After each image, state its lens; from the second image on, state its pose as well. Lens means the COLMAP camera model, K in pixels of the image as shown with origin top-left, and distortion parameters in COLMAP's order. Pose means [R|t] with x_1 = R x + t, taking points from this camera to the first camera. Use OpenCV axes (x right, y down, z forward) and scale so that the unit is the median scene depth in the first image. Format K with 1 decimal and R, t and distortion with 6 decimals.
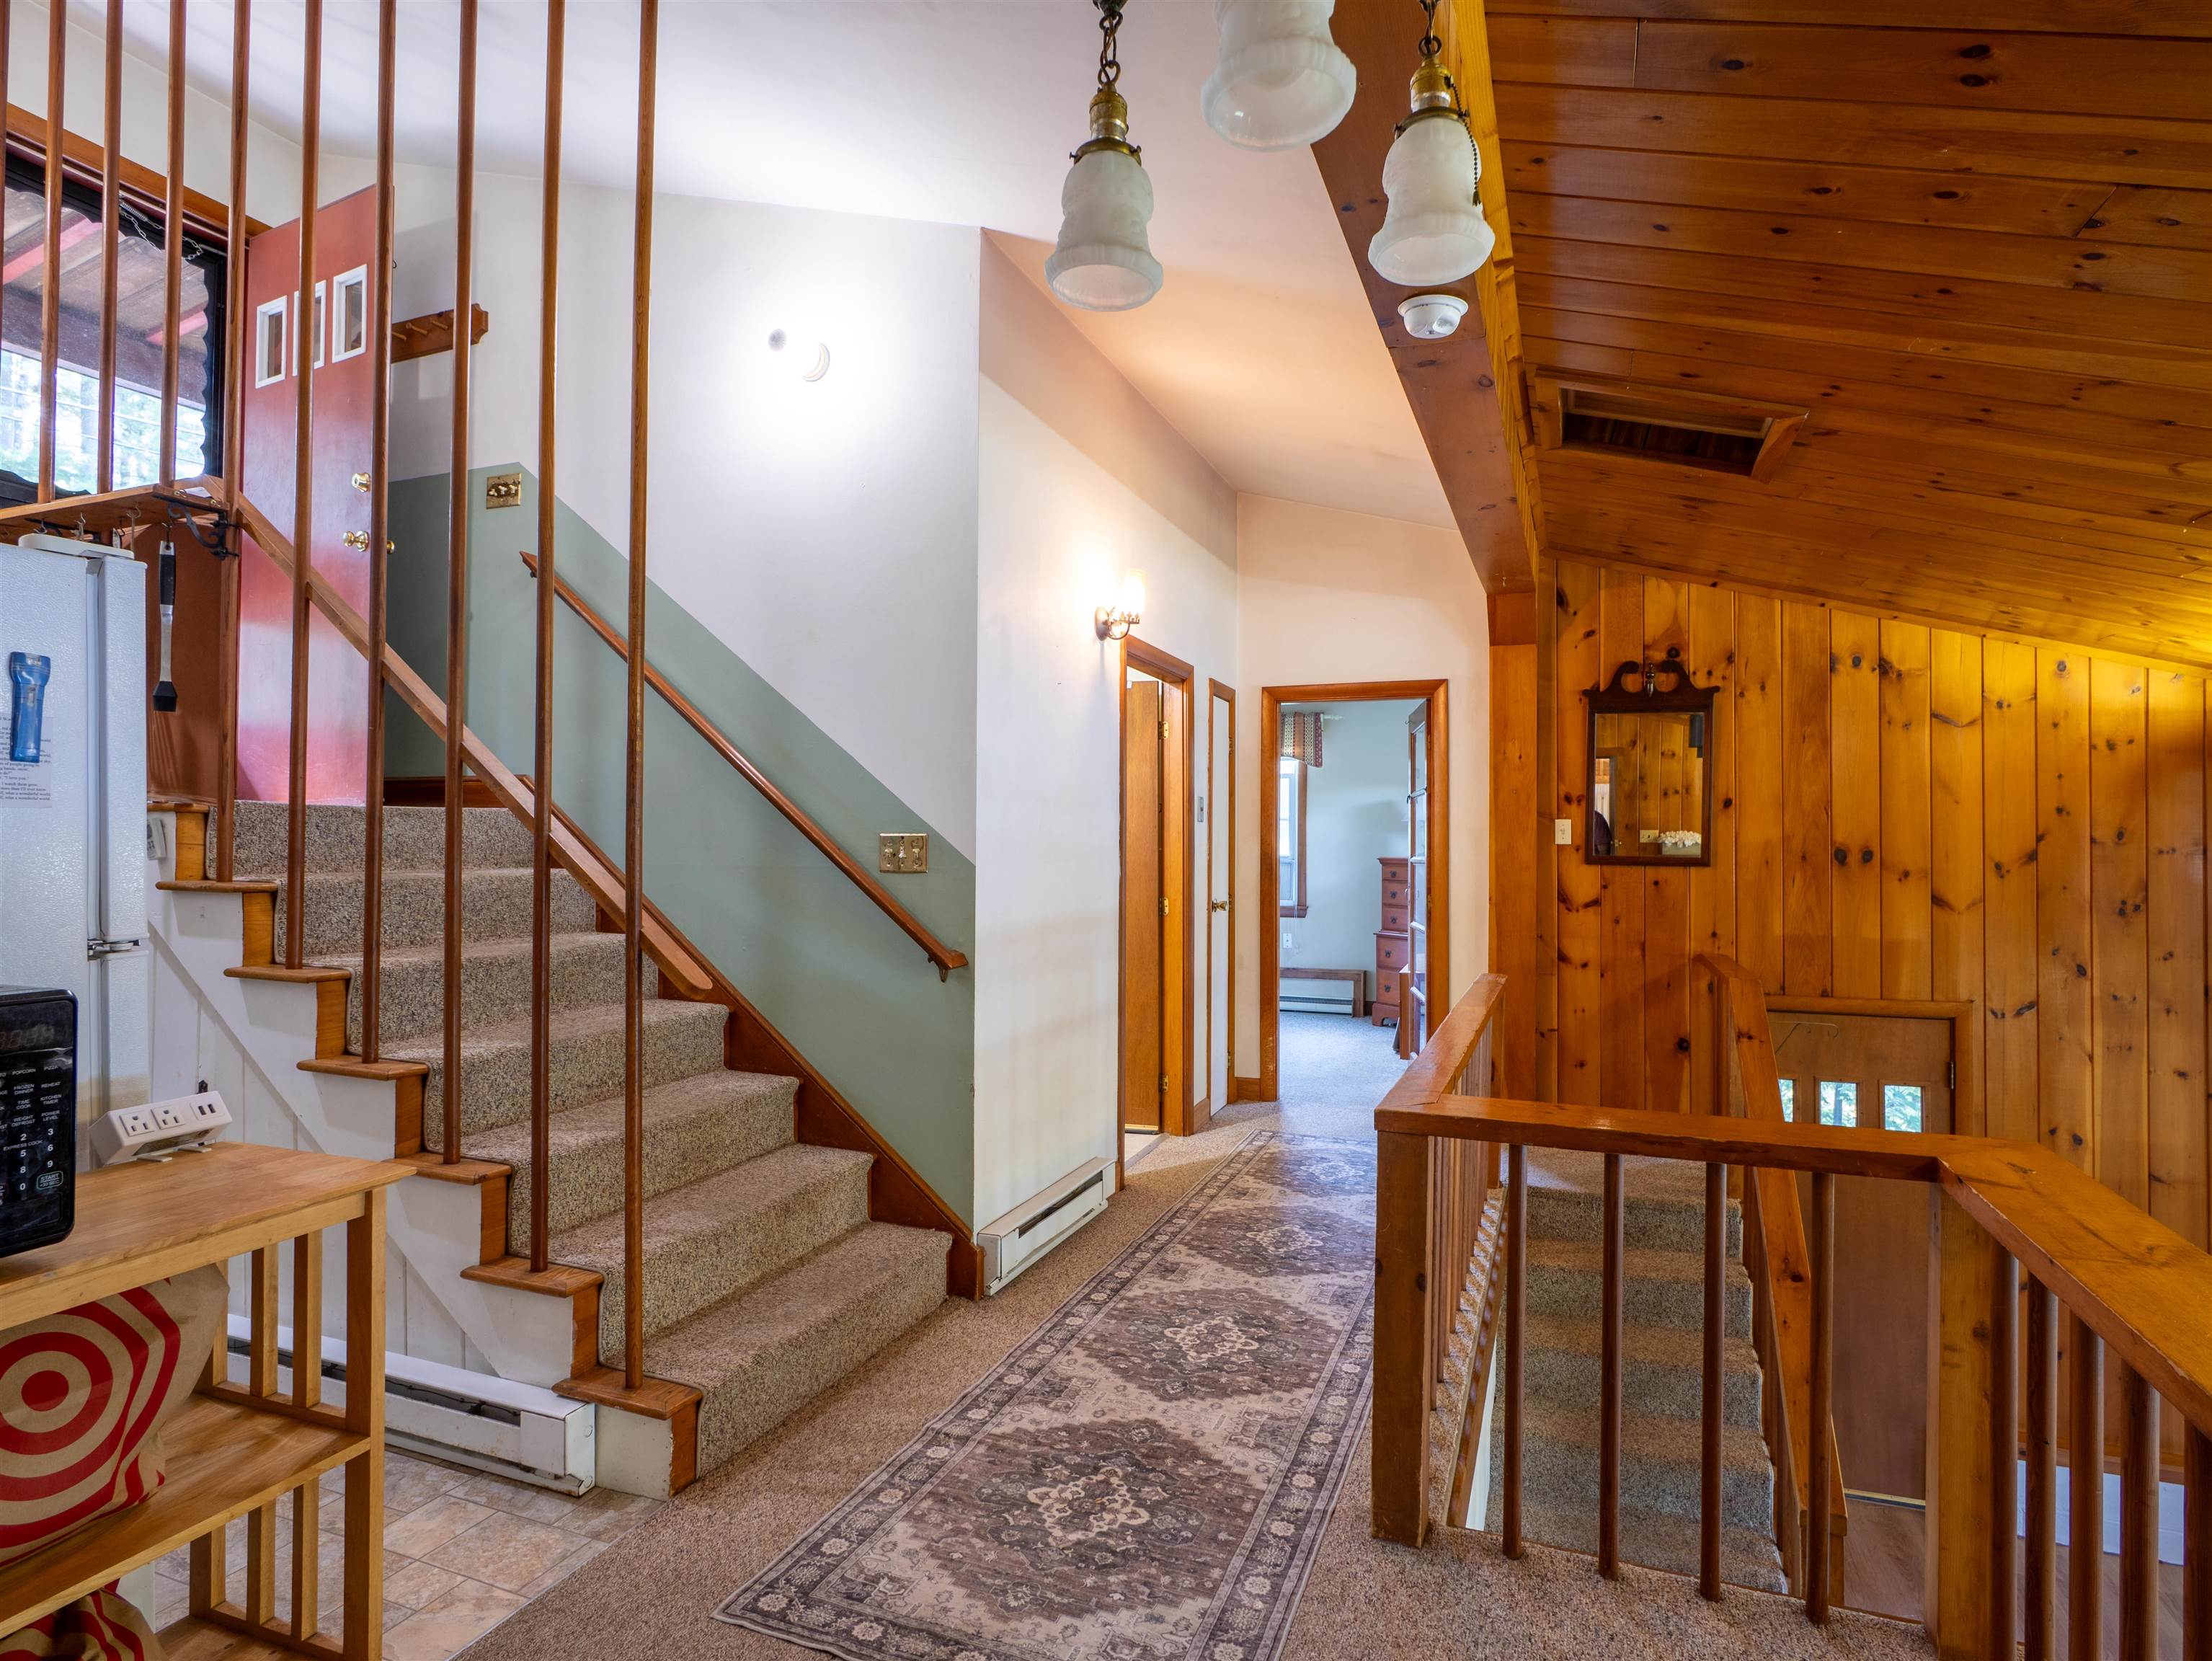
lens RADIAL K [[1178.8, 0, 1106.0], [0, 1178.8, 830.5], [0, 0, 1]] dist [-0.002847, 0.002090]
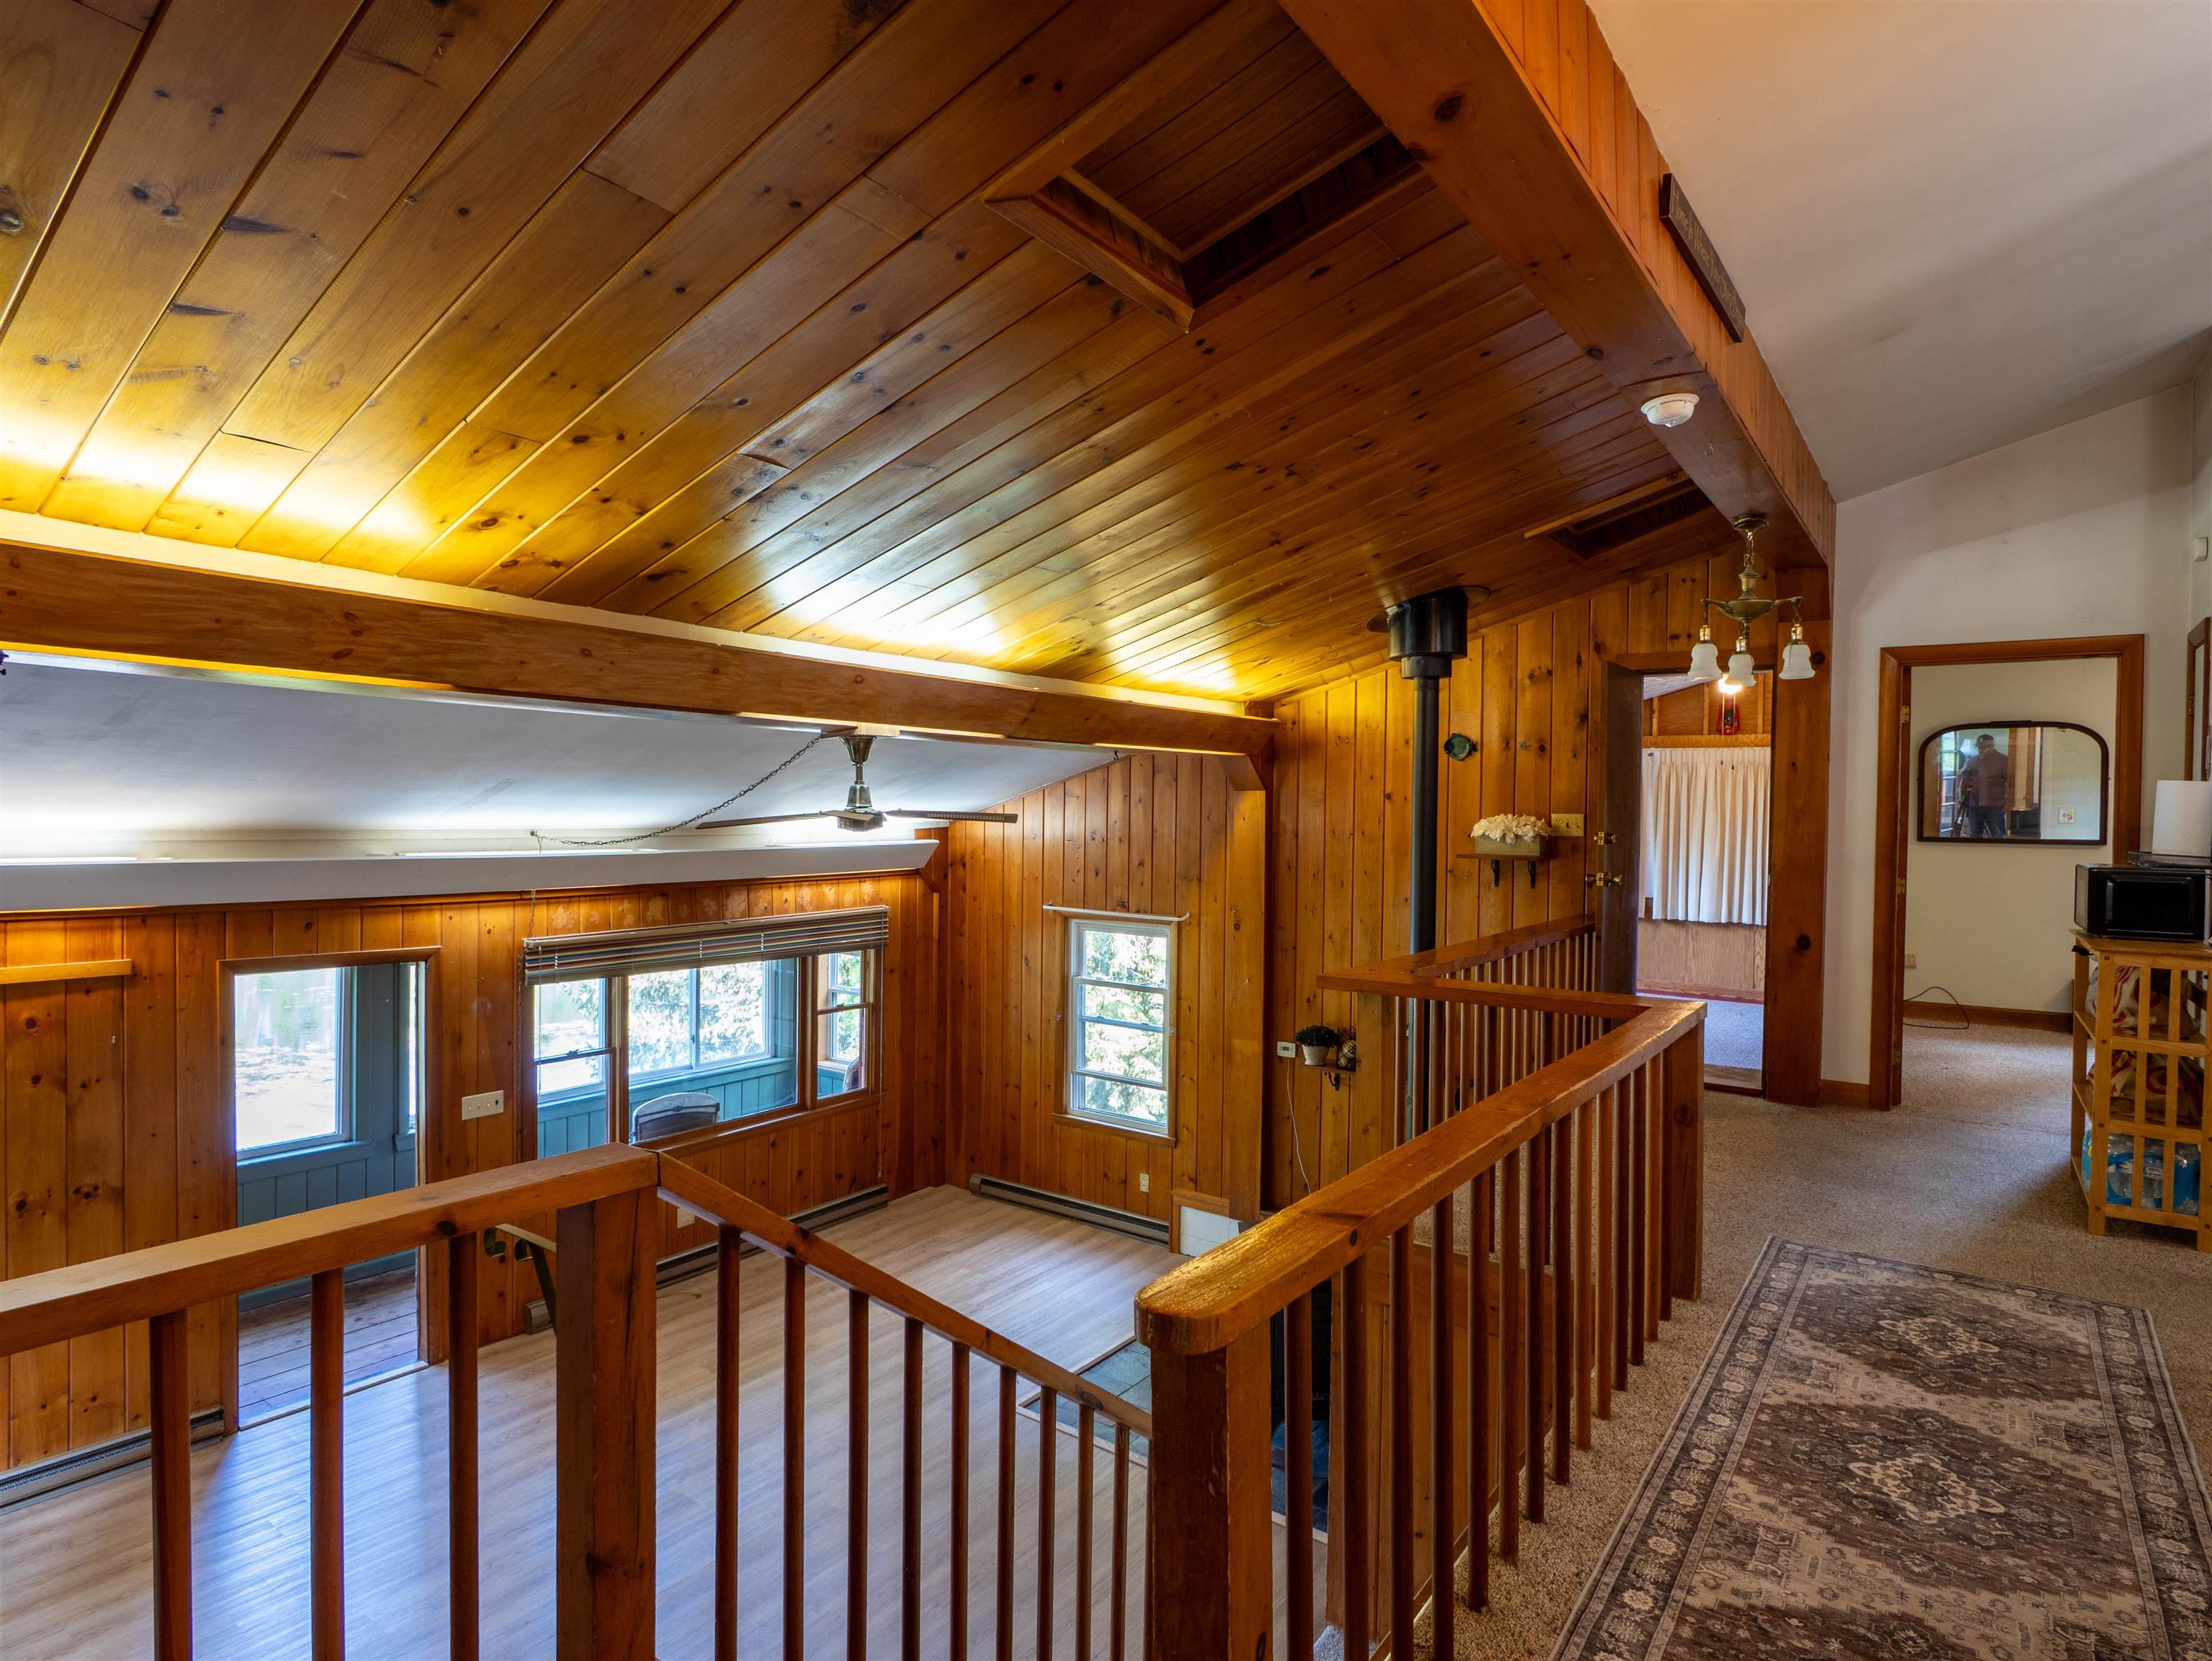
lens RADIAL K [[1178.8, 0, 1106.0], [0, 1178.8, 830.5], [0, 0, 1]] dist [-0.002847, 0.002090]
pose [[-0.964874, -0.025465, 0.261477, 0.444871], [-0.023710, 0.999670, 0.009863, 0.016148], [-0.261642, 0.003317, -0.965159, 2.029845]]
